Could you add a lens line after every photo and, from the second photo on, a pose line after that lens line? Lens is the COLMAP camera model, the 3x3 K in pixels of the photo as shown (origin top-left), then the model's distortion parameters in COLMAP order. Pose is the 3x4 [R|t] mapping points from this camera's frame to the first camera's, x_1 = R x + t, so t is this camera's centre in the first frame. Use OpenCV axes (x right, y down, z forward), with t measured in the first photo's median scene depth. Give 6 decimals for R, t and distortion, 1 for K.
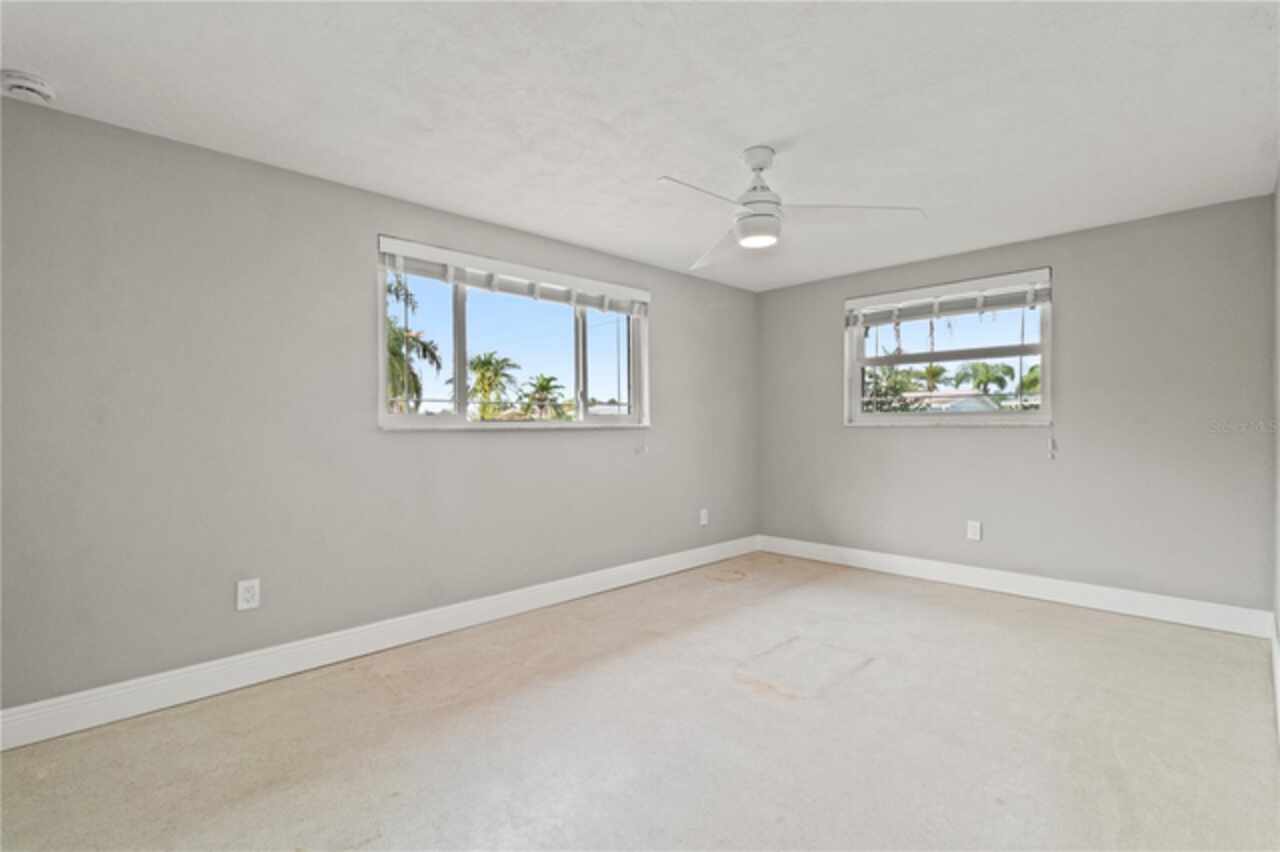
lens RADIAL K [[606.0, 0, 644.2], [0, 606.0, 421.0], [0, 0, 1]] dist [-0.000732, 0.000249]
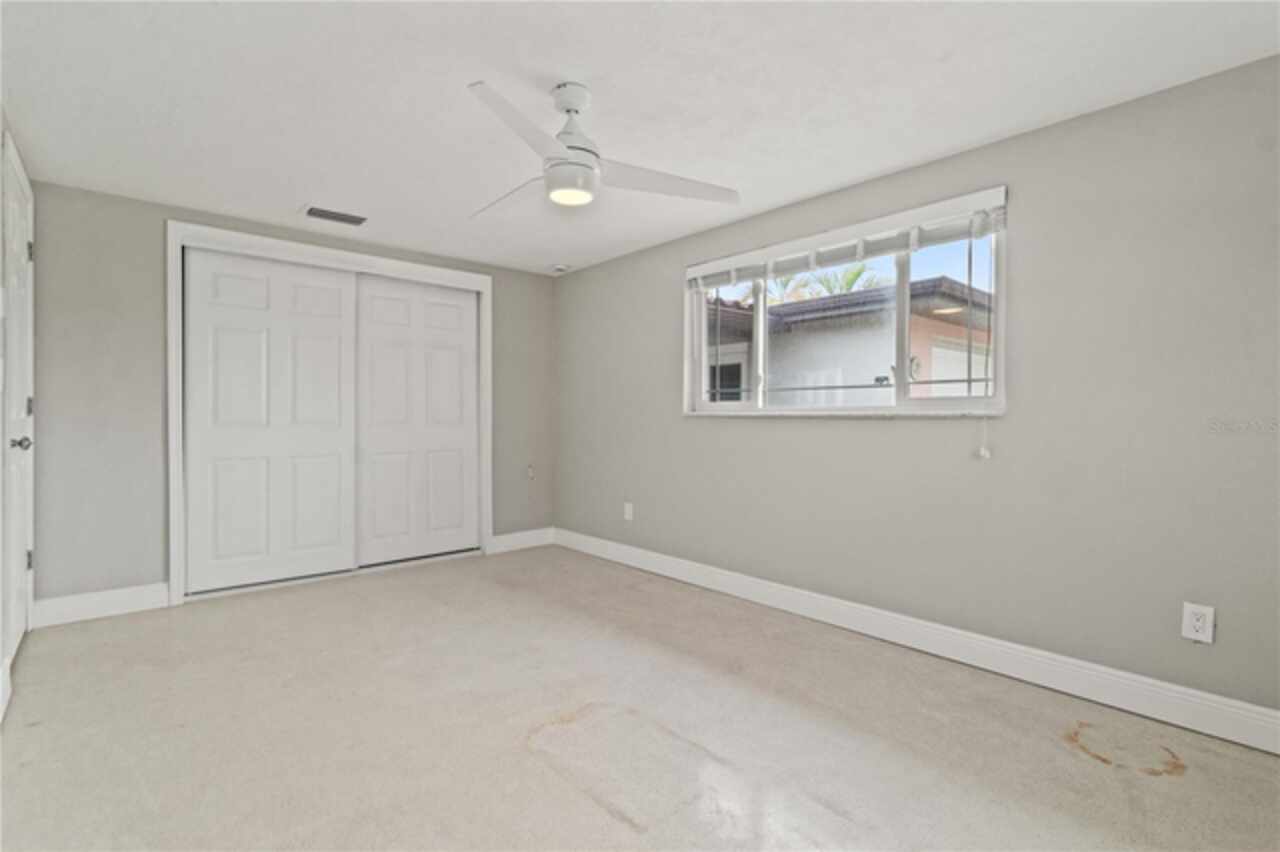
lens RADIAL K [[606.0, 0, 644.2], [0, 606.0, 421.0], [0, 0, 1]] dist [-0.000732, 0.000249]
pose [[-0.059753, 0.017494, -0.998060, 0.849170], [0.004538, 0.999841, 0.017254, 0.003463], [0.998203, -0.003498, -0.059823, 0.948151]]
